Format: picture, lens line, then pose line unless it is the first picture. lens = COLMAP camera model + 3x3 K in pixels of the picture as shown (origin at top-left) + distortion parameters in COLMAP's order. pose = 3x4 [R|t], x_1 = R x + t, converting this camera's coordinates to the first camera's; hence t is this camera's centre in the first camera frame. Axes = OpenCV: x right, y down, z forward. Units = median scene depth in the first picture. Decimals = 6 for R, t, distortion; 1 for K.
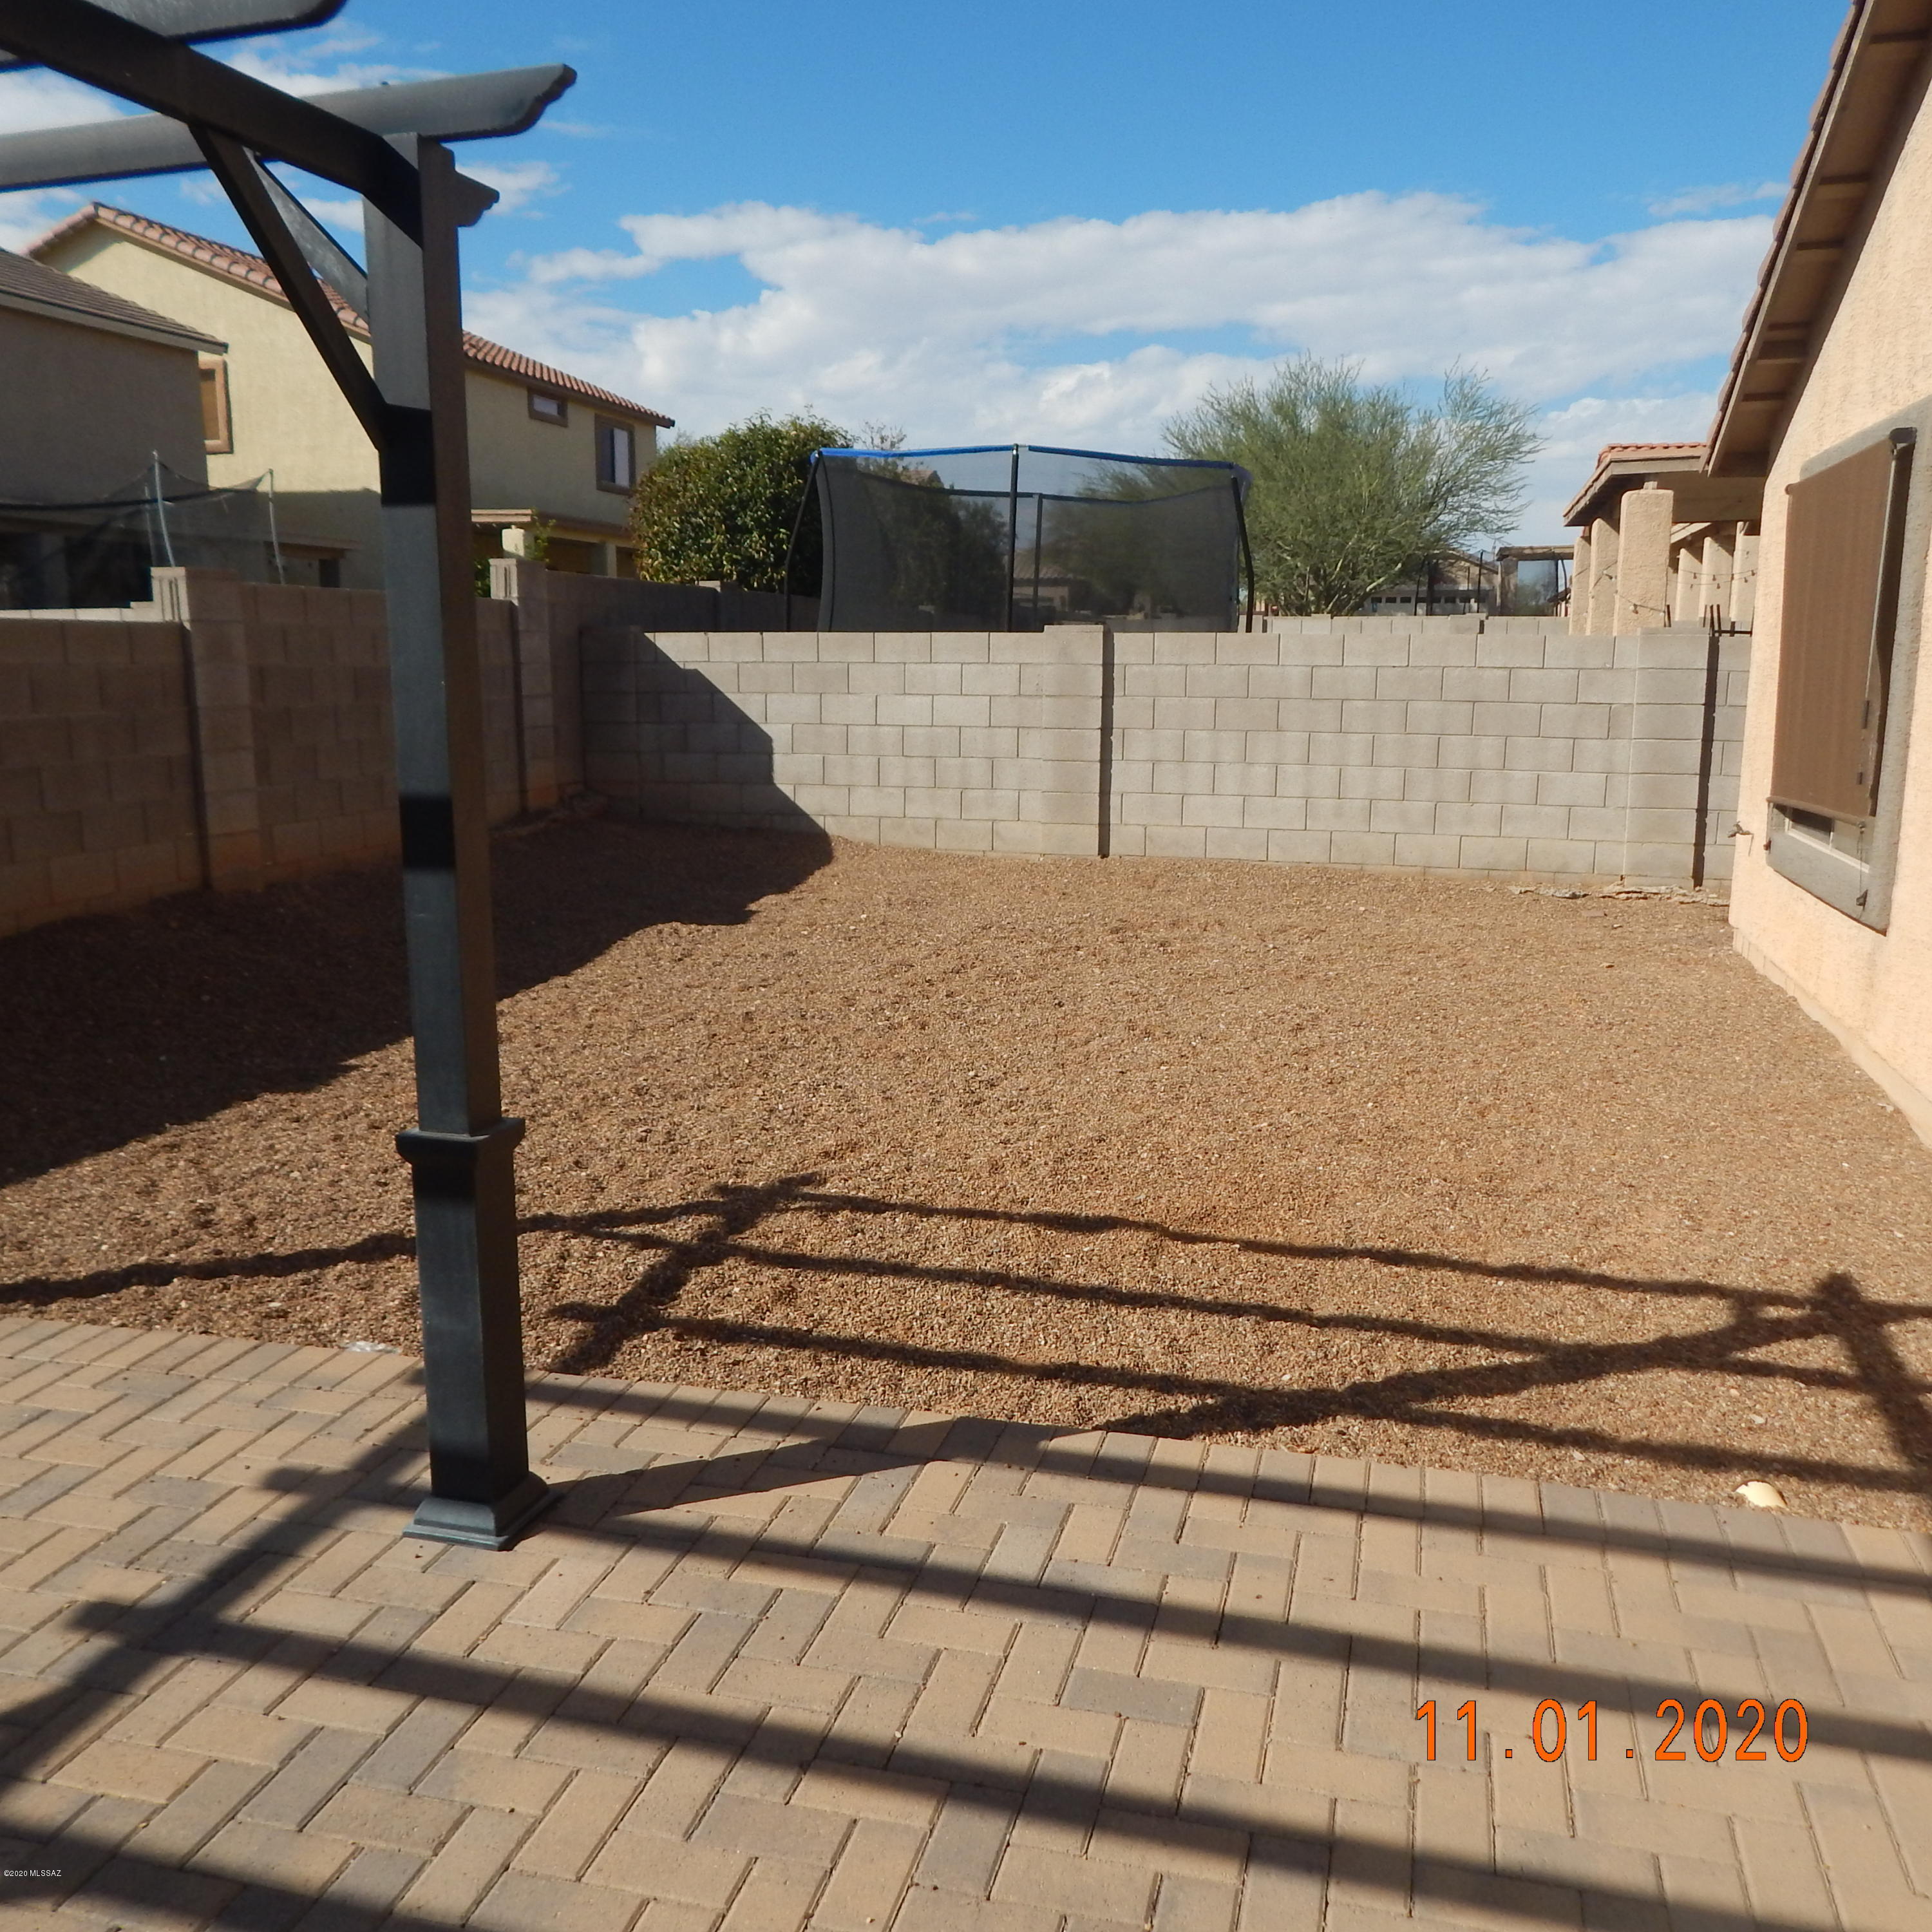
lens RADIAL K [[1723.3, 0, 966.0], [0, 1723.3, 966.0], [0, 0, 1]] dist [0.035985, -0.051485]
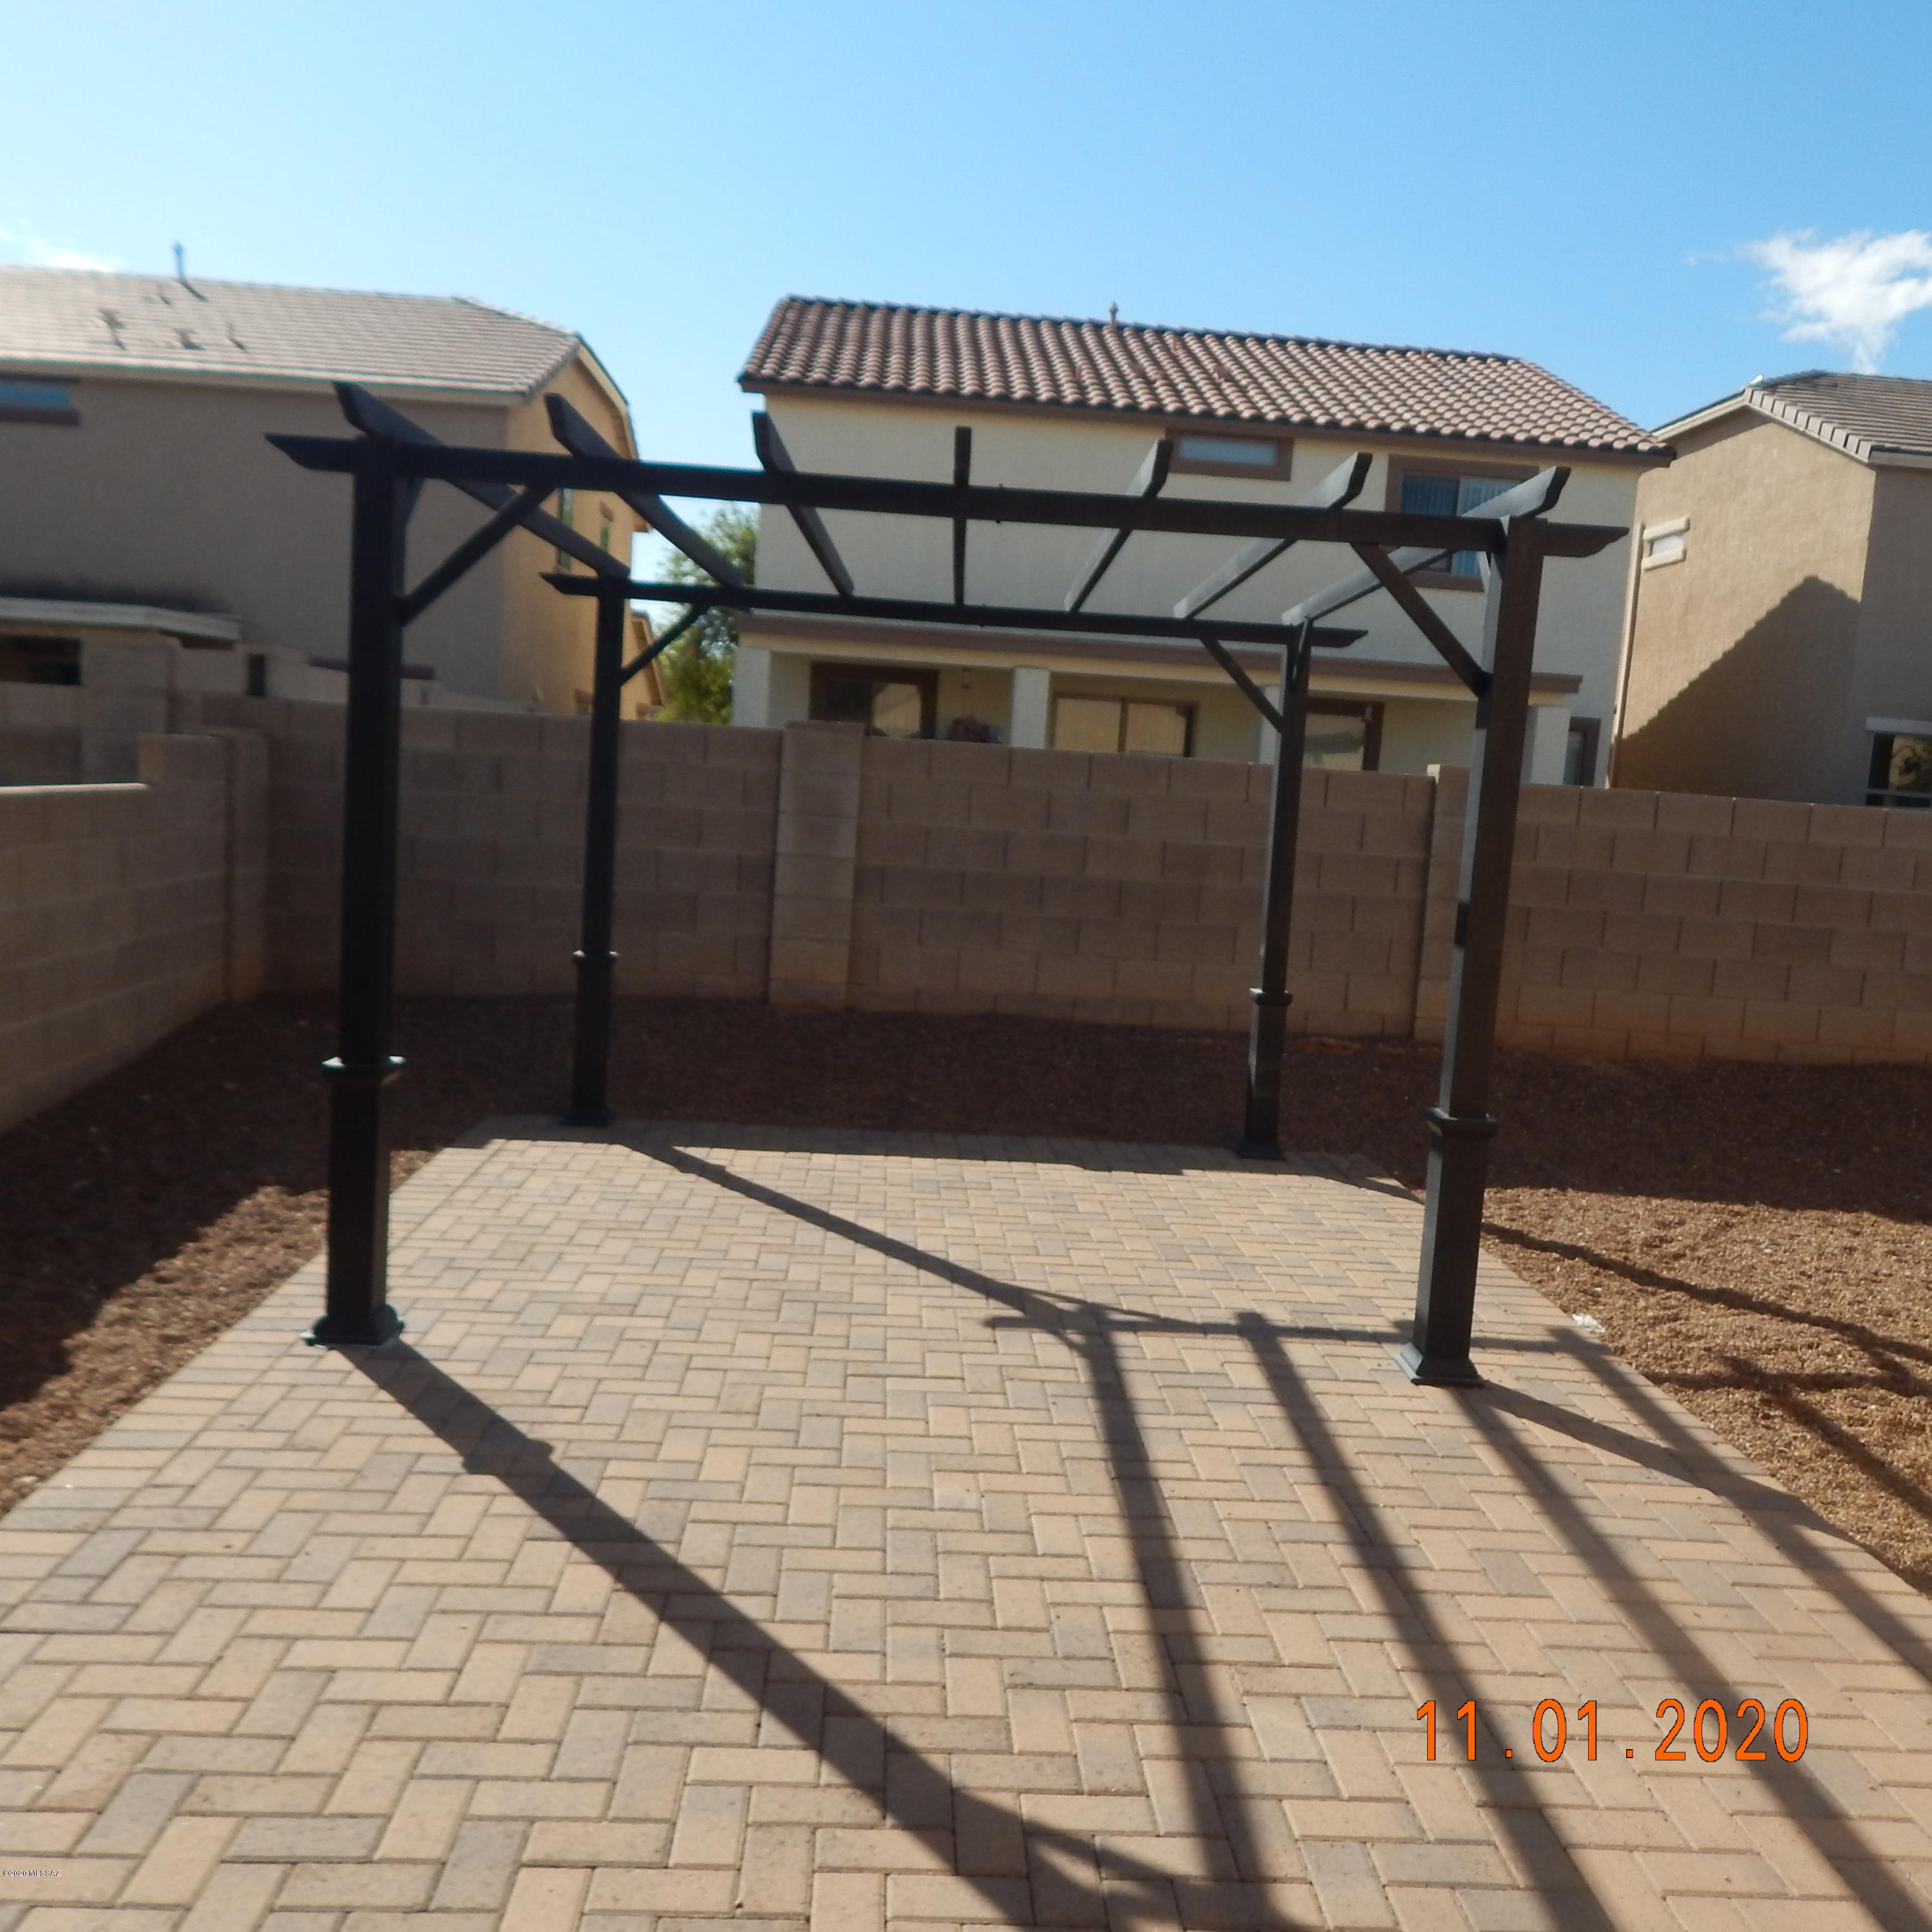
lens RADIAL K [[1723.3, 0, 966.0], [0, 1723.3, 966.0], [0, 0, 1]] dist [0.035985, -0.051485]
pose [[0.305746, 0.133234, -0.942745, 1.012494], [-0.238401, 0.969332, 0.059674, -0.025982], [0.921783, 0.206506, 0.328132, 0.029232]]
